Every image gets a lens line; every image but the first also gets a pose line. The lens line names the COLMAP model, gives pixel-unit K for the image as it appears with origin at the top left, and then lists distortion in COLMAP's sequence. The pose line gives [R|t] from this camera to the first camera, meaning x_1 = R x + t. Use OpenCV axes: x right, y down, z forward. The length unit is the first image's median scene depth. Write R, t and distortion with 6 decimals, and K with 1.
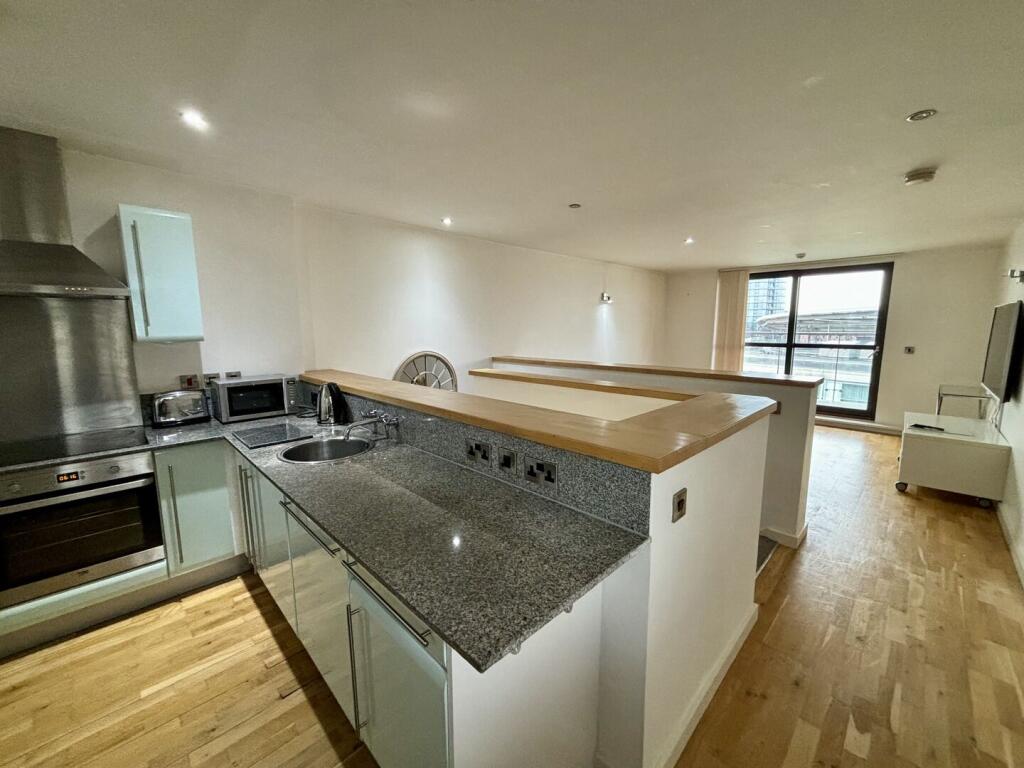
lens RADIAL K [[414.5, 0, 510.7], [0, 414.5, 383.2], [0, 0, 1]] dist [0.011403, -0.000389]
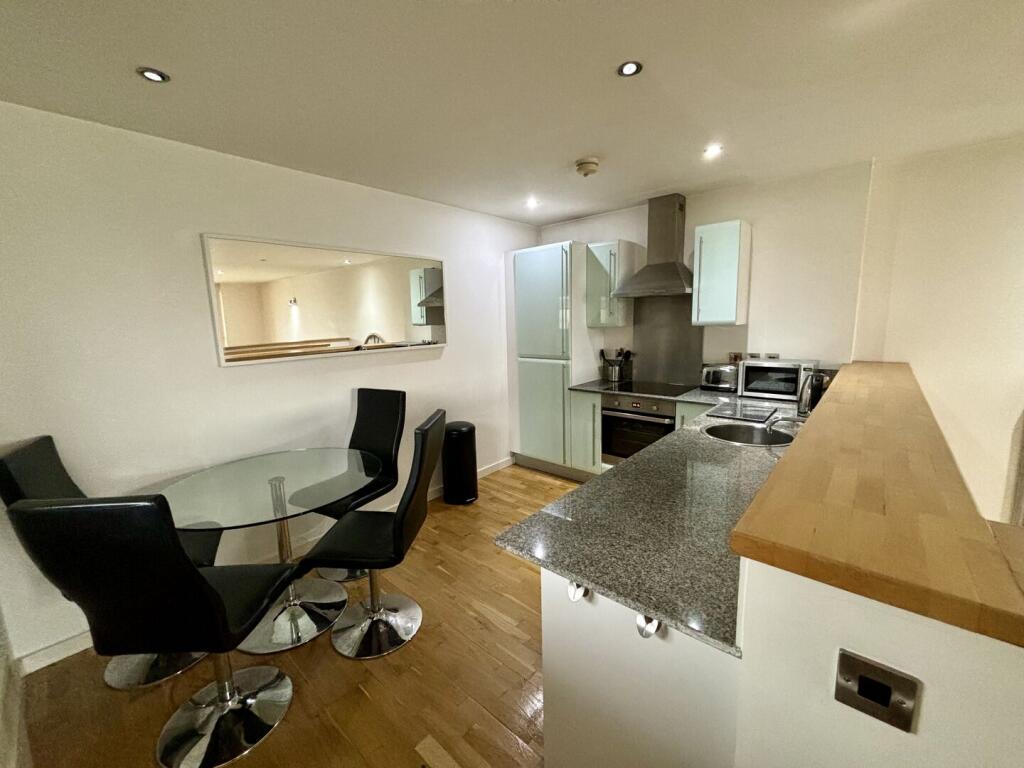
lens RADIAL K [[414.5, 0, 510.7], [0, 414.5, 383.2], [0, 0, 1]] dist [0.011403, -0.000389]
pose [[0.053140, 0.154595, -0.986548, 0.492755], [-0.101055, 0.983704, 0.148706, -0.055667], [0.993461, 0.091793, 0.067897, 0.309585]]
